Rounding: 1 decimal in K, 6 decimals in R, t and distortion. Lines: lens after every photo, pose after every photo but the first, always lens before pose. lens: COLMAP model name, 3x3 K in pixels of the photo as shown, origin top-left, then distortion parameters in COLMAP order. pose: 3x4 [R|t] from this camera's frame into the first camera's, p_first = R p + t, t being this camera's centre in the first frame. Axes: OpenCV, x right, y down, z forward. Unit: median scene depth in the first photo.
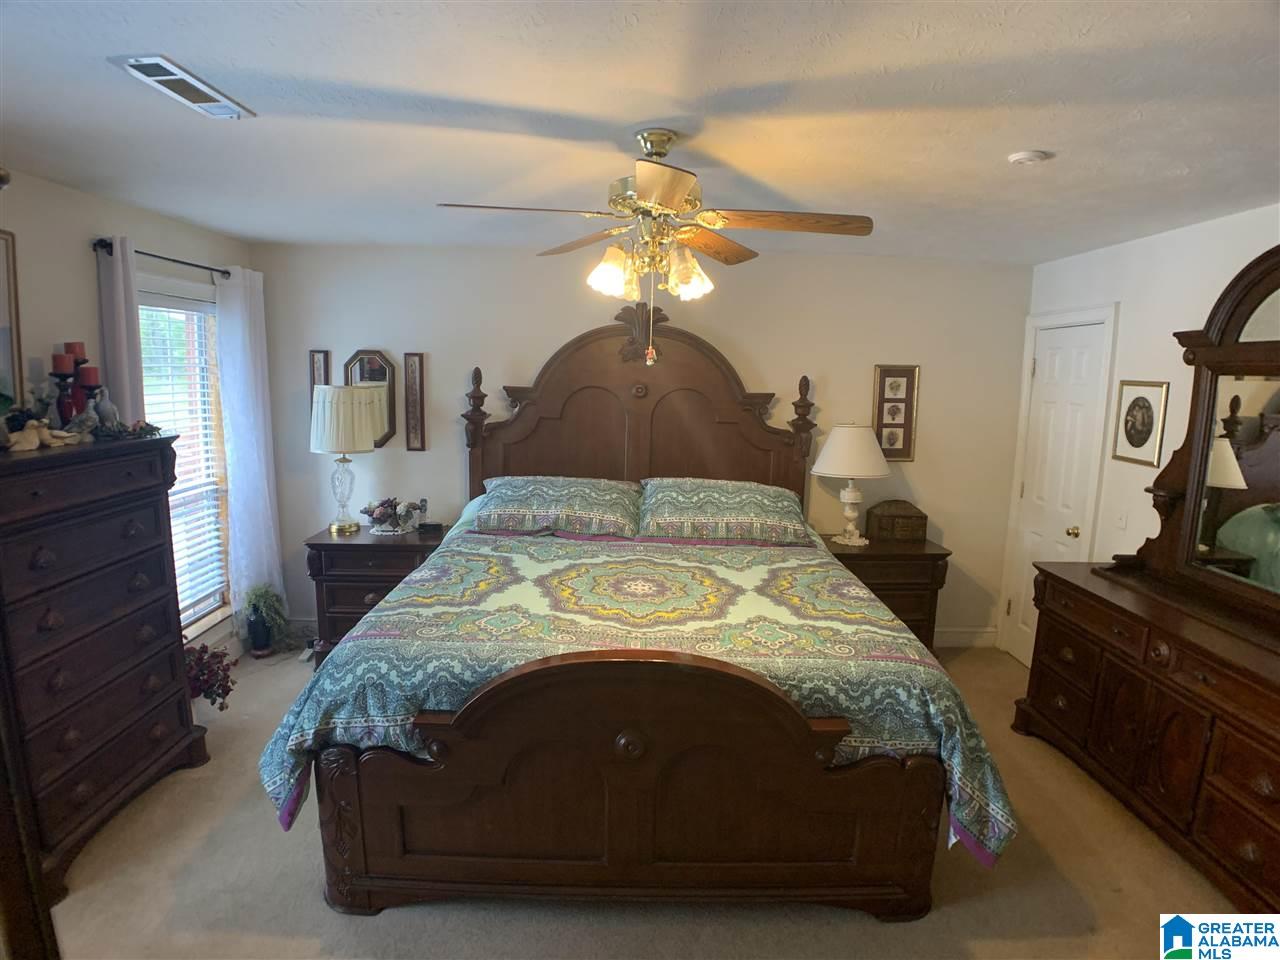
lens RADIAL K [[673.5, 0, 632.6], [0, 673.5, 454.5], [0, 0, 1]] dist [-0.080127, -0.001001]
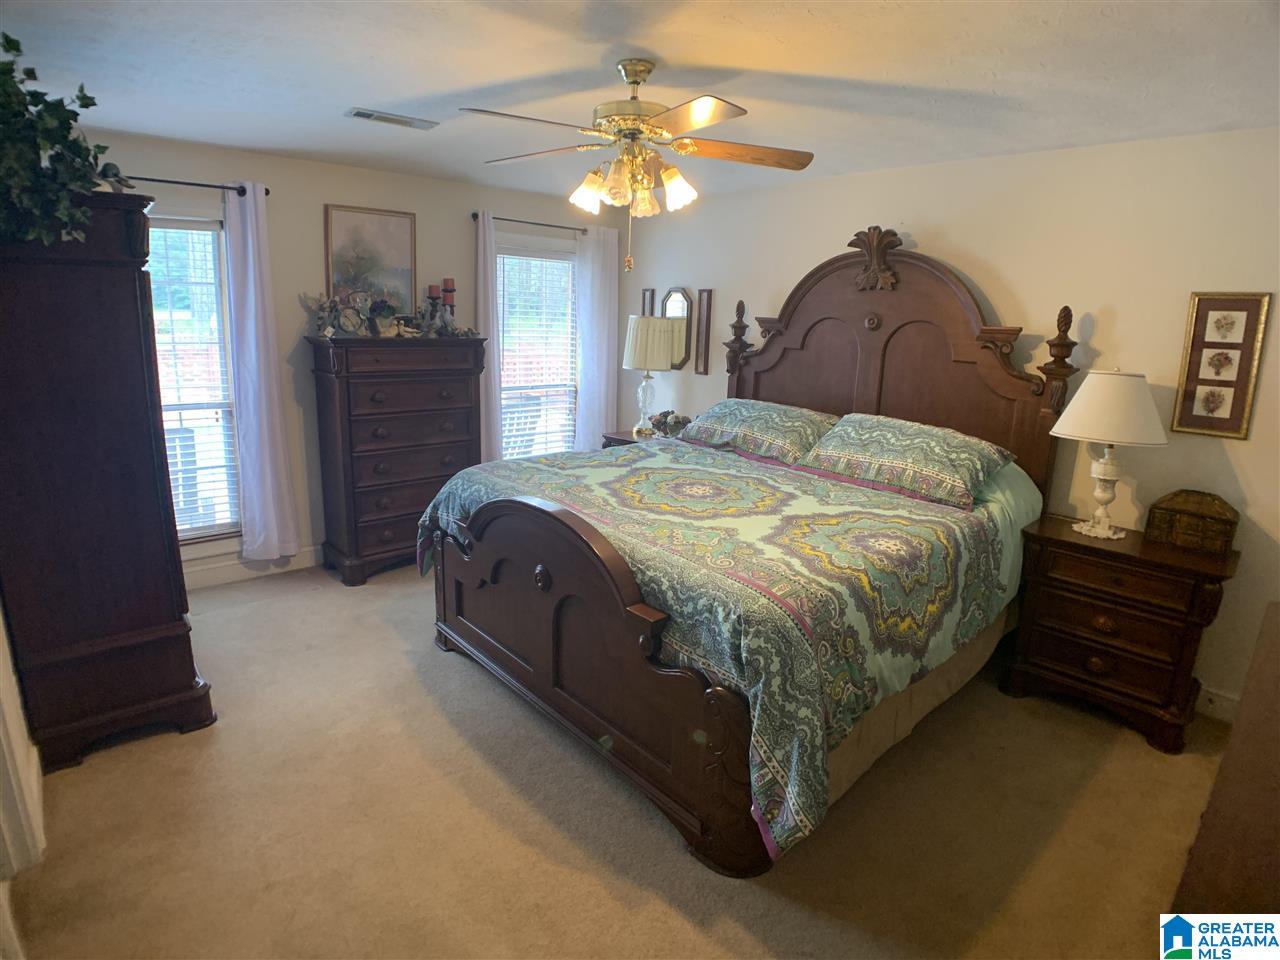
lens RADIAL K [[673.5, 0, 632.6], [0, 673.5, 454.5], [0, 0, 1]] dist [-0.080127, -0.001001]
pose [[0.657146, 0.145265, -0.739633, 0.621641], [-0.112941, 0.989152, 0.093925, 0.045843], [0.745254, 0.021812, 0.666424, 0.180438]]
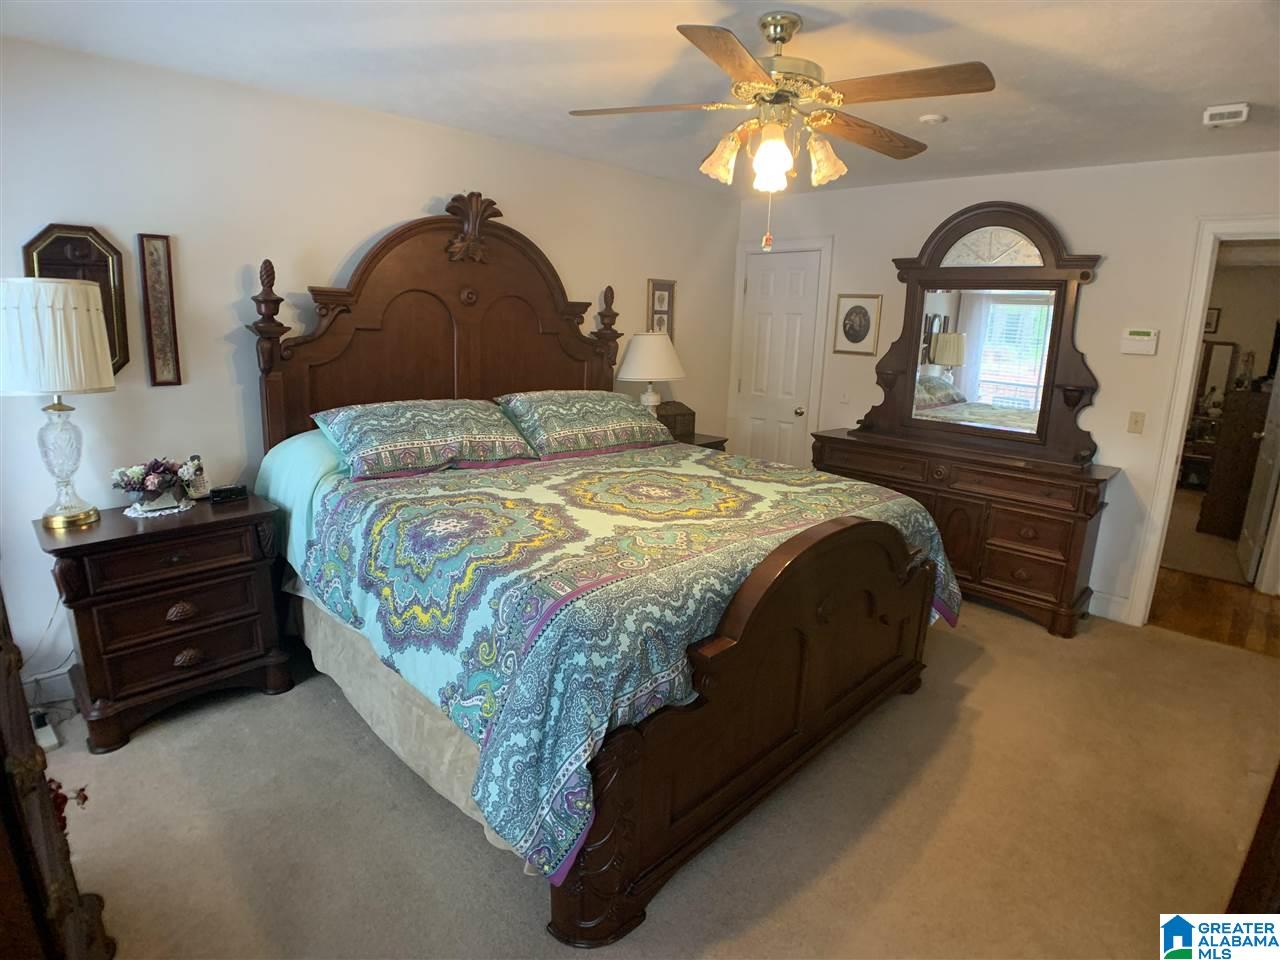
lens RADIAL K [[686.0, 0, 632.9], [0, 686.0, 454.3], [0, 0, 1]] dist [-0.083624, -0.000124]
pose [[0.707823, -0.129943, 0.694335, -0.590497], [0.070479, 0.991021, 0.113619, 0.026603], [-0.702865, -0.031486, 0.710626, 0.279271]]
